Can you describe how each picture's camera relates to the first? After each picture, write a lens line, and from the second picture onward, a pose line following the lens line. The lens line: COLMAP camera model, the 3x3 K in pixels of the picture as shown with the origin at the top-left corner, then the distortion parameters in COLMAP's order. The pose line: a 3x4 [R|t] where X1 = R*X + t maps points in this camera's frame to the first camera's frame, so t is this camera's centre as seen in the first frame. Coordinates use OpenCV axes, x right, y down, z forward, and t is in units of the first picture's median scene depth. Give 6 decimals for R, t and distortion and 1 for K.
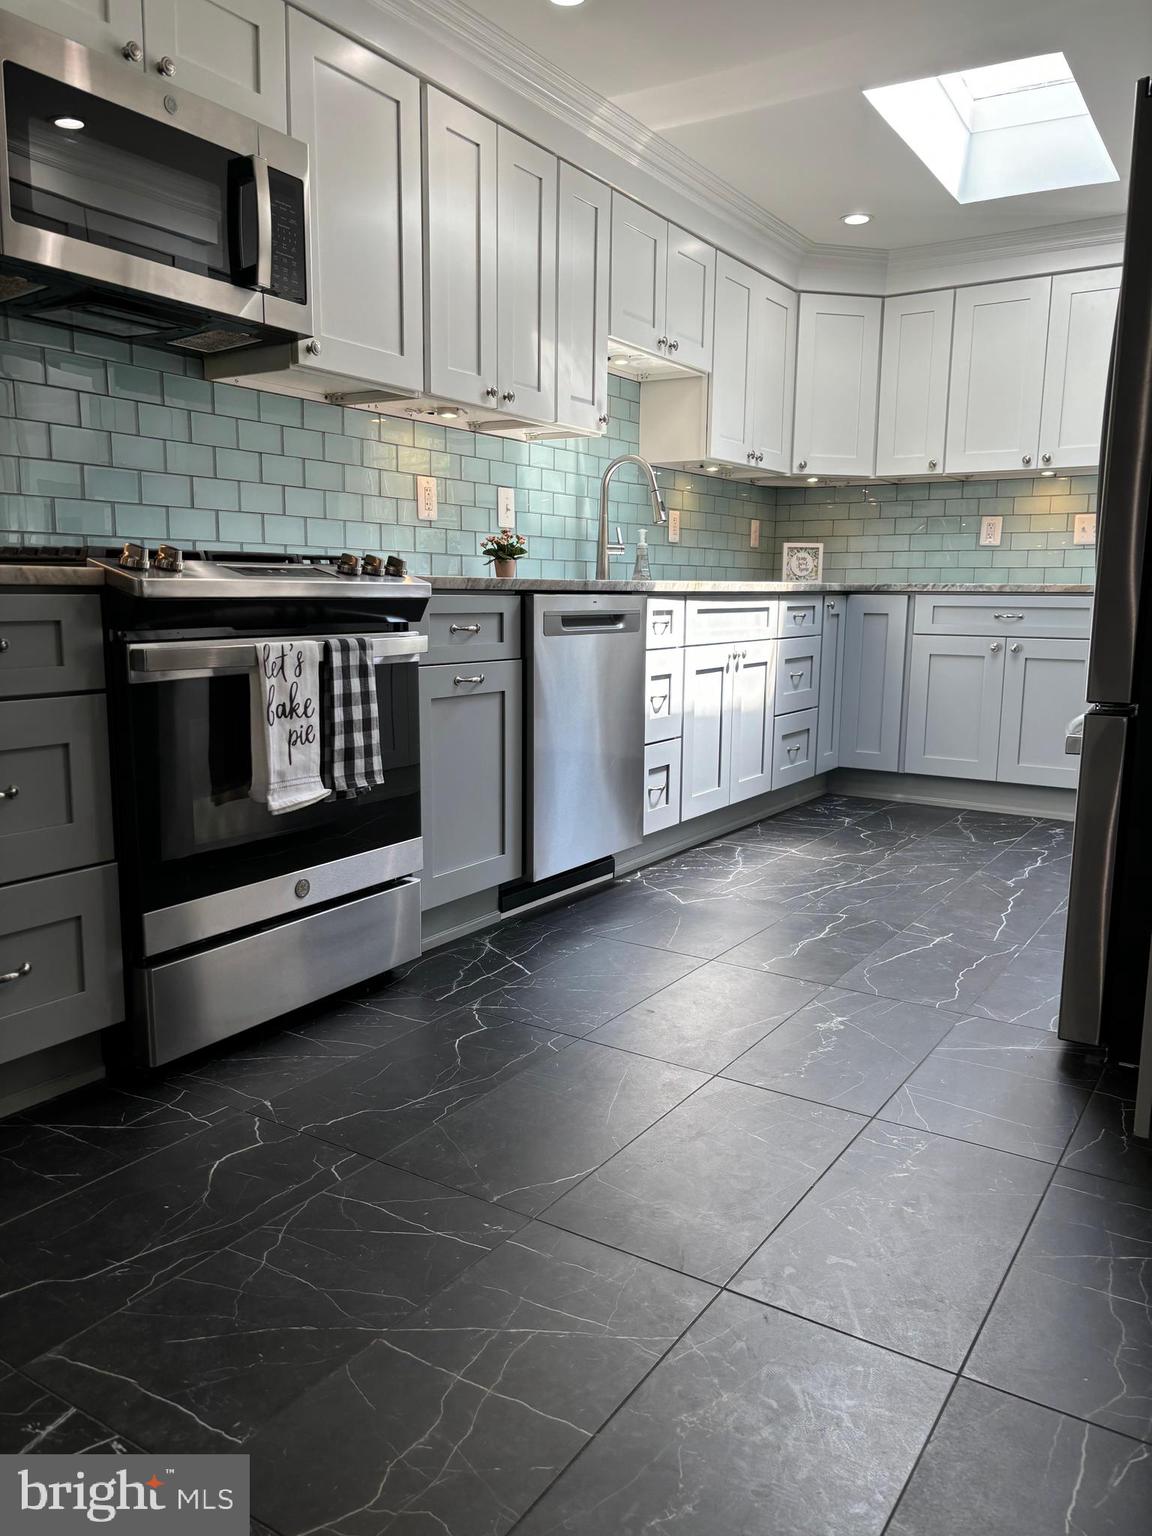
lens RADIAL K [[1155.3, 0, 571.9], [0, 1155.3, 776.4], [0, 0, 1]] dist [0.053484, -0.055018]
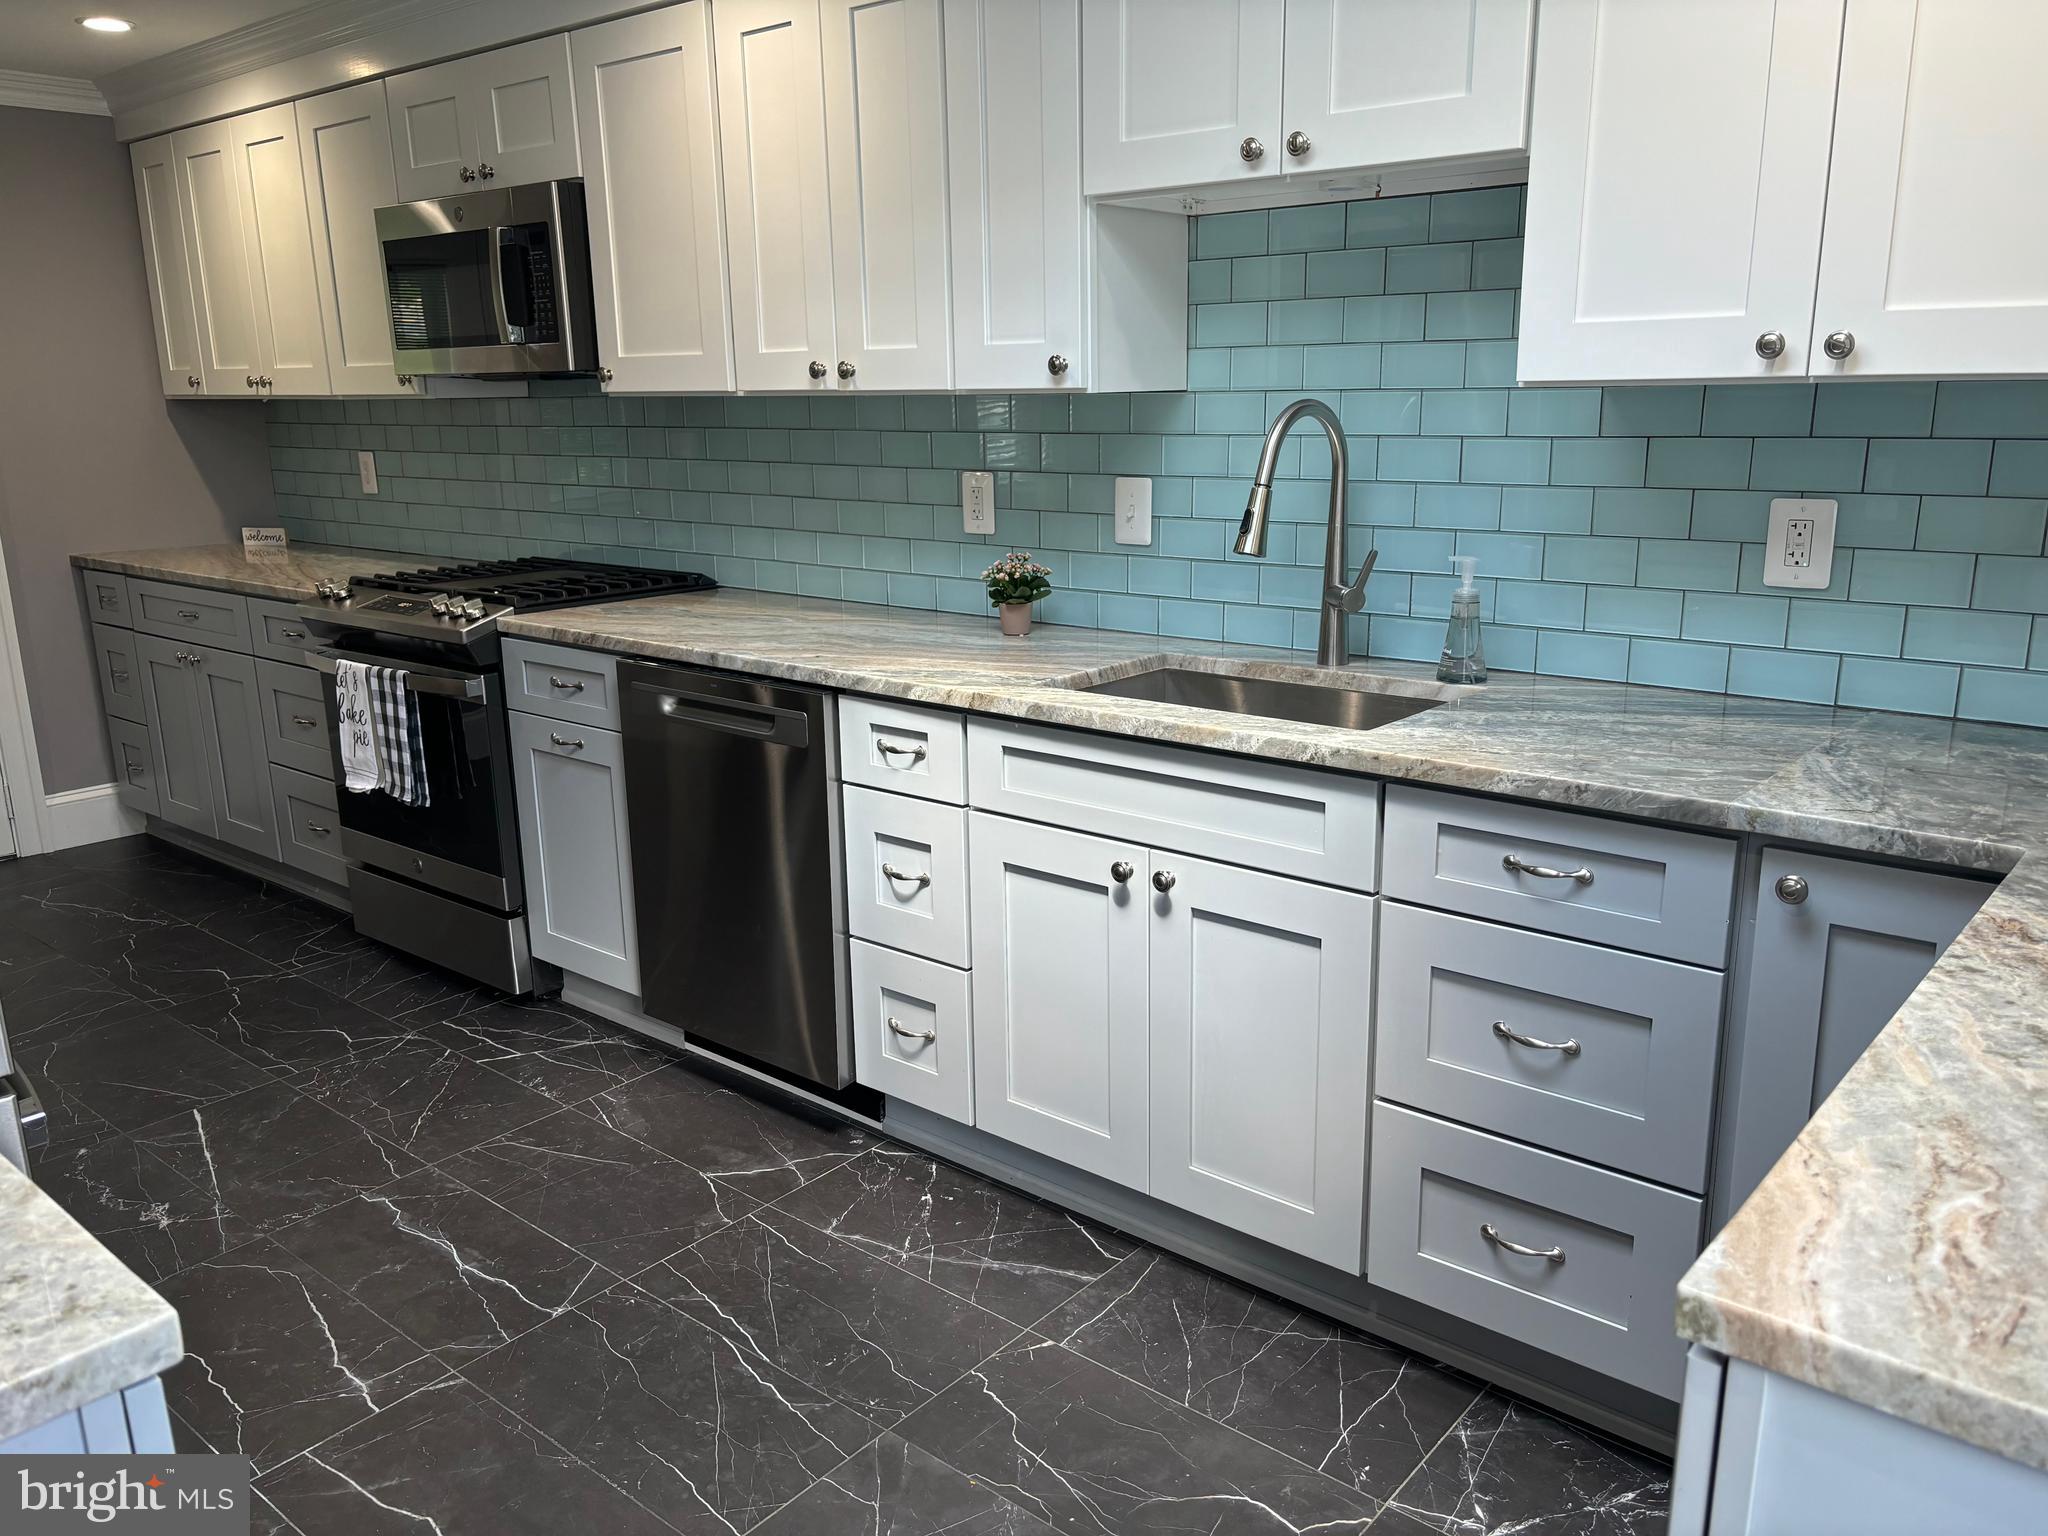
lens RADIAL K [[1540.4, 0, 1029.4], [0, 1540.4, 777.7], [0, 0, 1]] dist [0.053484, -0.055018]
pose [[-0.125932, 0.233132, -0.964256, 0.875095], [-0.148632, 0.956589, 0.250690, -0.350835], [0.980841, 0.174890, -0.085815, 1.255098]]
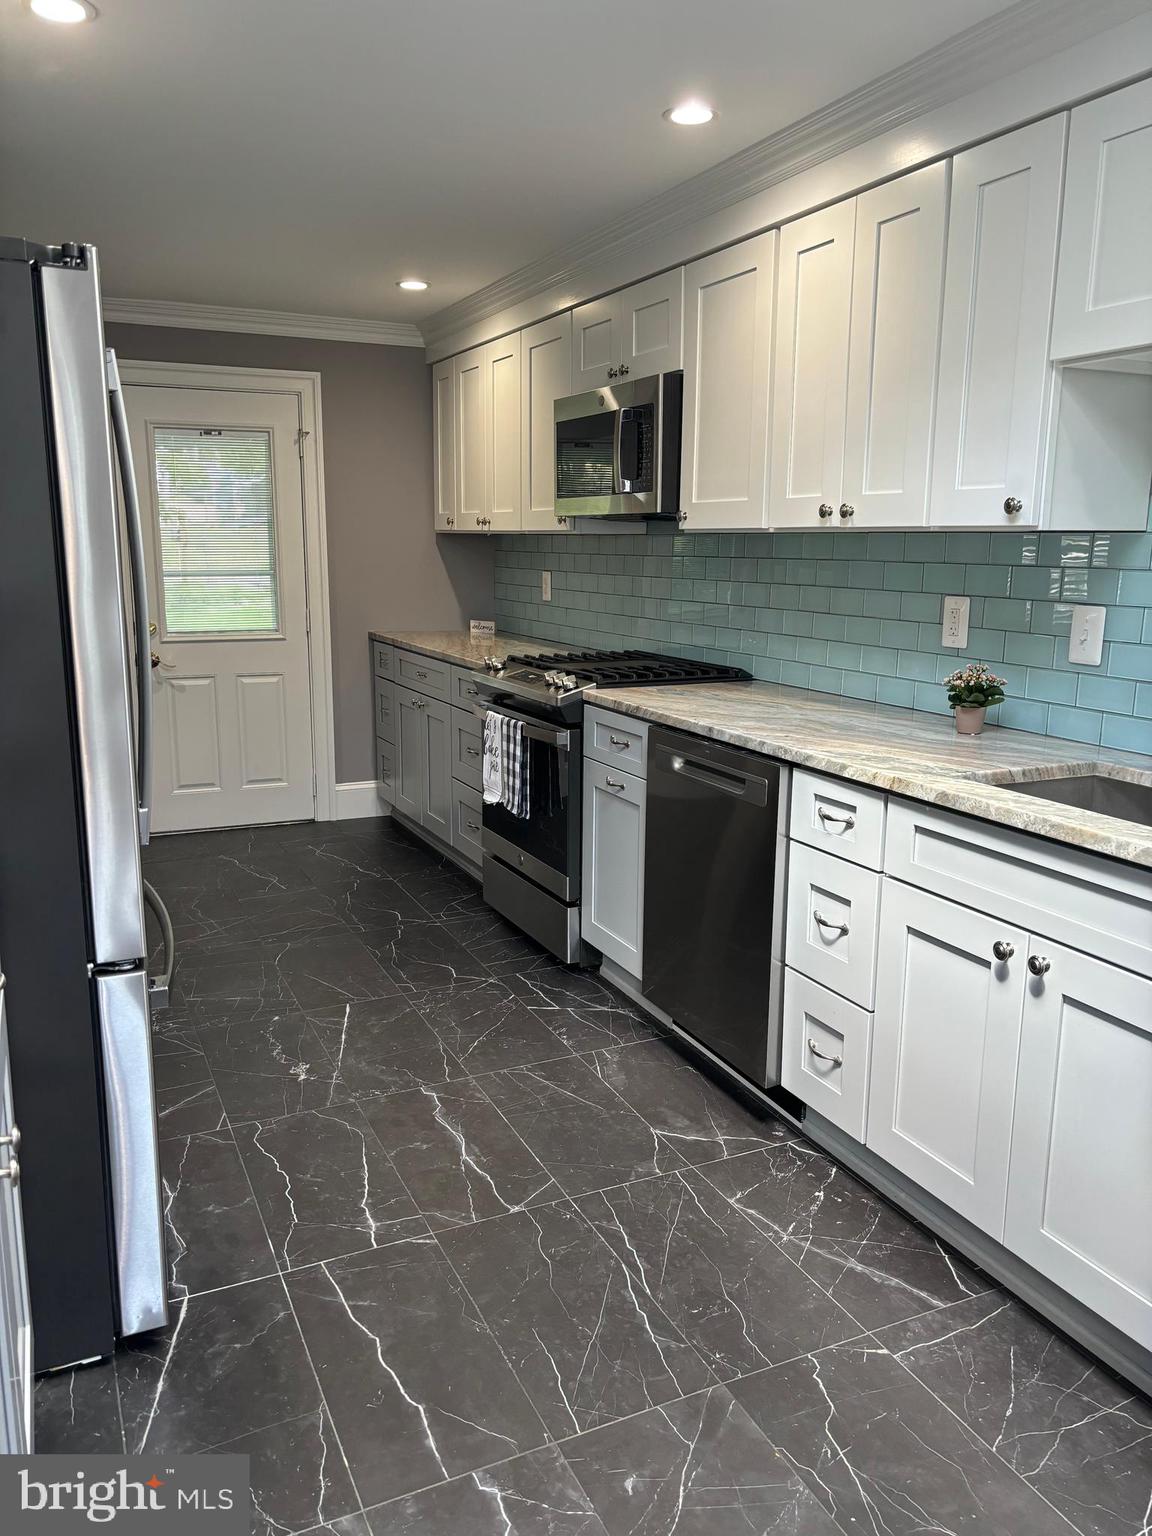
lens RADIAL K [[1155.3, 0, 574.8], [0, 1155.3, 772.9], [0, 0, 1]] dist [0.053484, -0.055018]
pose [[-0.533119, 0.150443, -0.832557, 0.795567], [-0.152534, 0.950846, 0.269492, -0.352457], [0.832176, 0.270664, -0.483966, 1.328428]]
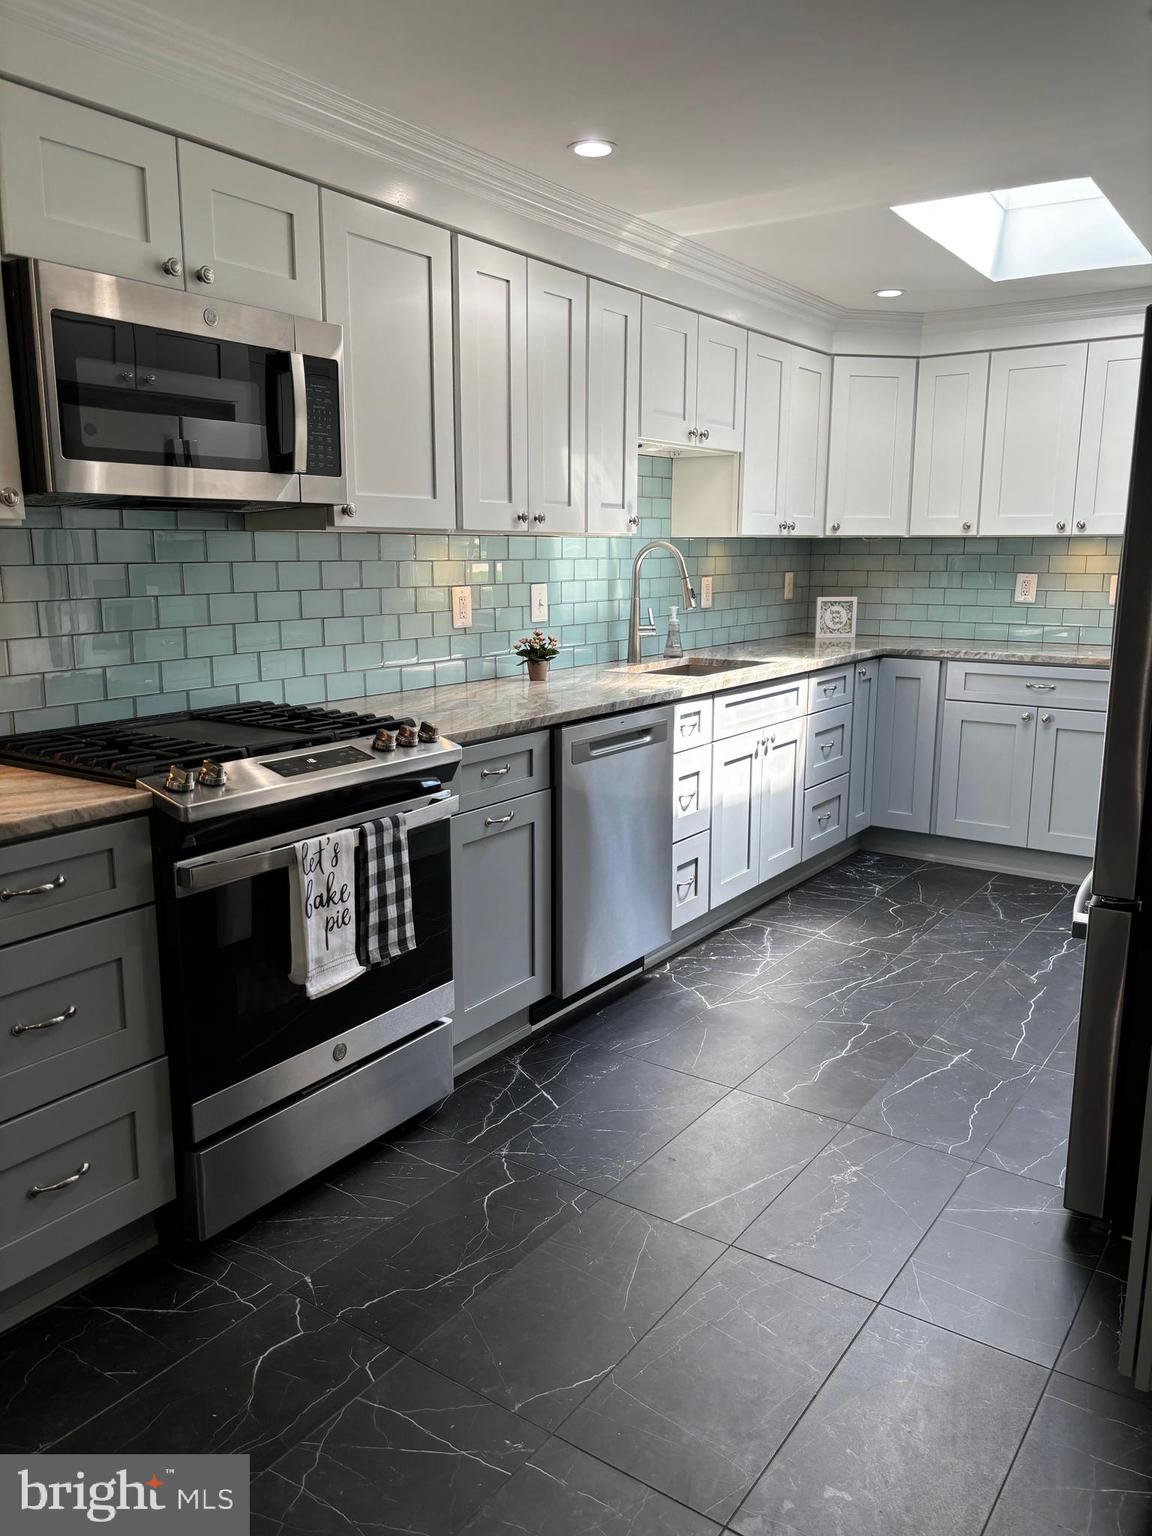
lens RADIAL K [[1155.3, 0, 573.8], [0, 1155.3, 772.8], [0, 0, 1]] dist [0.053484, -0.055018]
pose [[0.999308, -0.000658, -0.037181, 0.014402], [0.001837, 0.999496, 0.031681, -0.137255], [0.037142, -0.031727, 0.998806, -0.029791]]
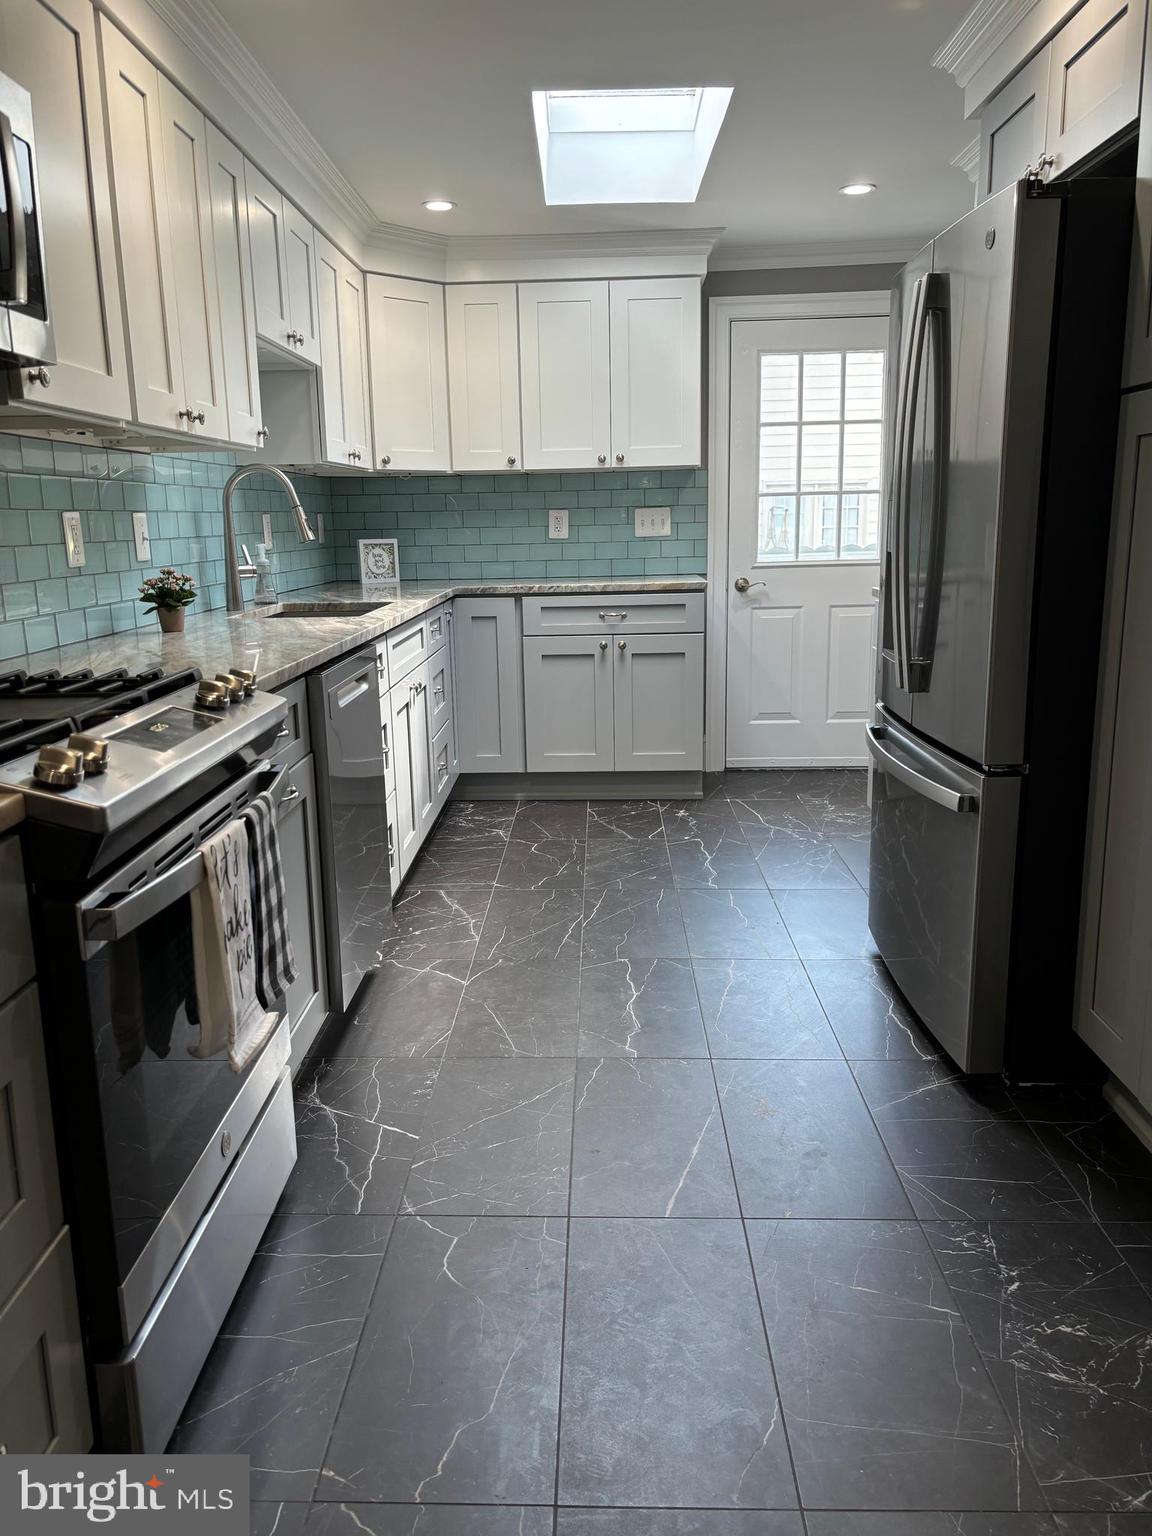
lens RADIAL K [[1155.3, 0, 569.4], [0, 1155.3, 763.1], [0, 0, 1]] dist [0.053484, -0.055018]
pose [[0.855641, -0.133527, 0.500049, -0.275780], [0.110894, 0.991008, 0.074875, -0.125274], [-0.505550, -0.008614, 0.862754, 0.181904]]
